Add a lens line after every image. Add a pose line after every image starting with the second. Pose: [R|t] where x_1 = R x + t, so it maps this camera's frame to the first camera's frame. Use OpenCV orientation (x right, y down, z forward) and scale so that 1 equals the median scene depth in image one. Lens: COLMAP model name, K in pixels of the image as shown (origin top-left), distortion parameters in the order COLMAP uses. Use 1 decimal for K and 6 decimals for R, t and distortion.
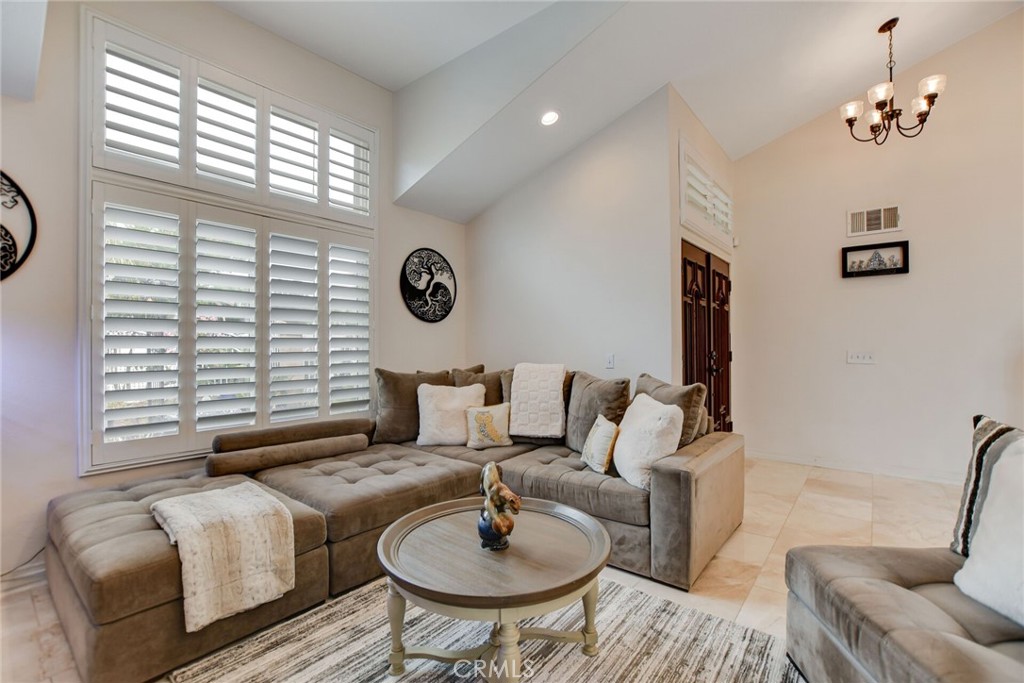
lens RADIAL K [[460.0, 0, 513.0], [0, 460.0, 346.8], [0, 0, 1]] dist [0.011375, 0.000054]
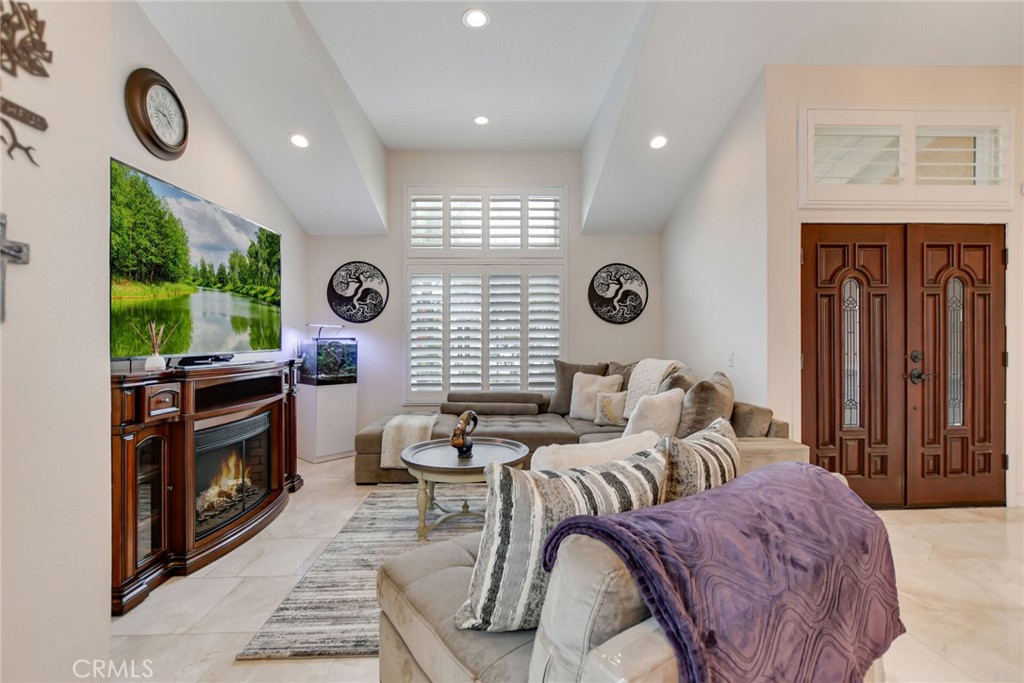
lens RADIAL K [[476.6, 0, 533.0], [0, 476.6, 345.4], [0, 0, 1]] dist [-0.001733, -0.000016]
pose [[0.664885, 0.005061, -0.746928, 0.618219], [-0.000478, 0.999980, 0.006350, -0.004492], [0.746945, -0.003865, 0.664874, -0.004097]]
